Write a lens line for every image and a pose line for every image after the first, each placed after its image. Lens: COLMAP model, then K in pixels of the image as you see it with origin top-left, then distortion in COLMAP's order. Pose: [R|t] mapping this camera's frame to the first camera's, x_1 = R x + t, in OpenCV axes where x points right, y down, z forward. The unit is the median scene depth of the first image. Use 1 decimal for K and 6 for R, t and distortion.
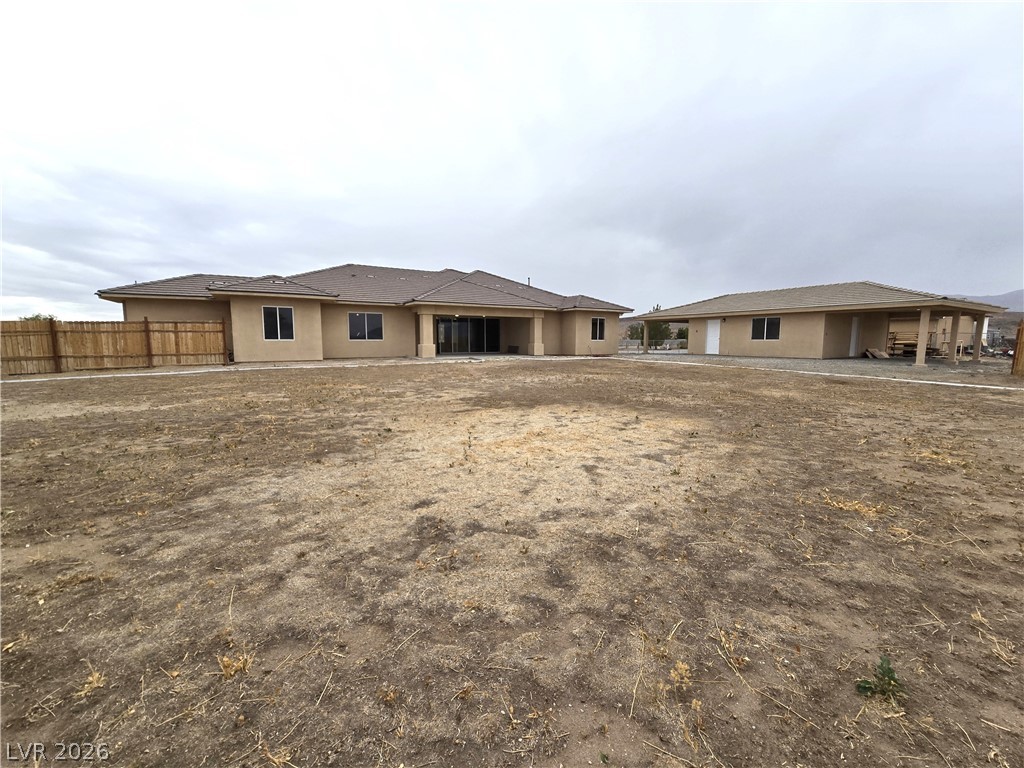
lens RADIAL K [[424.3, 0, 510.5], [0, 424.3, 384.0], [0, 0, 1]] dist [-0.006480, 0.004083]
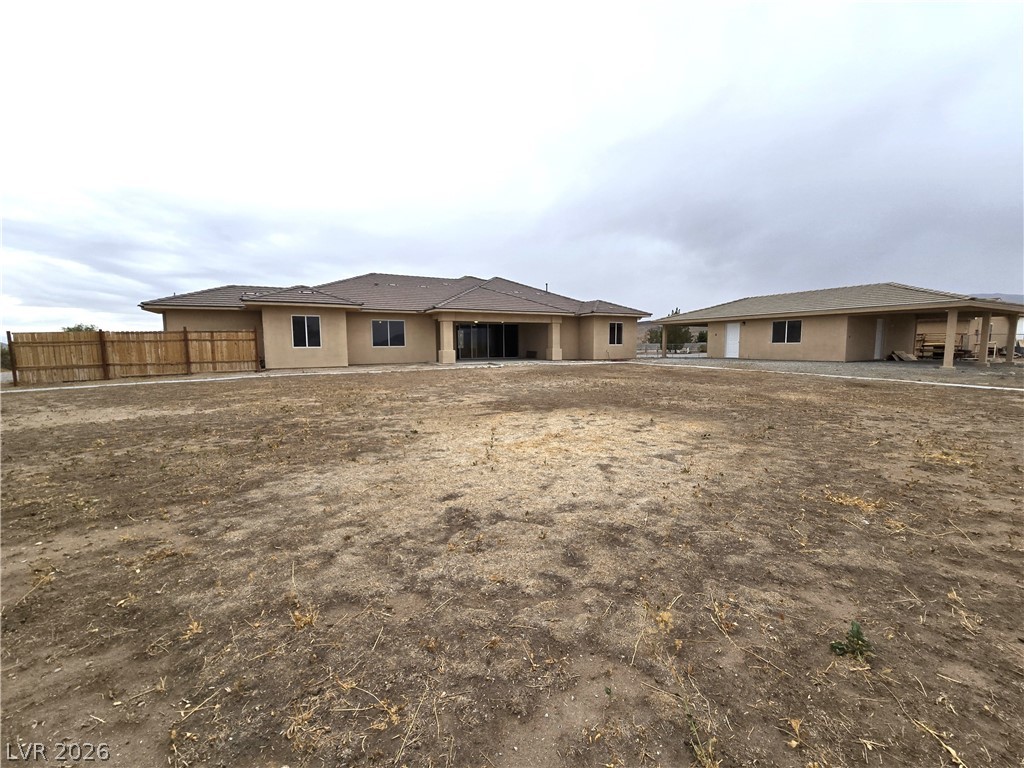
lens RADIAL K [[424.3, 0, 510.9], [0, 424.3, 383.3], [0, 0, 1]] dist [-0.006480, 0.004083]
pose [[0.999092, -0.004671, -0.042338, -0.001285], [0.004114, 0.999904, -0.013237, 0.002757], [0.042396, 0.013050, 0.999016, -0.103232]]
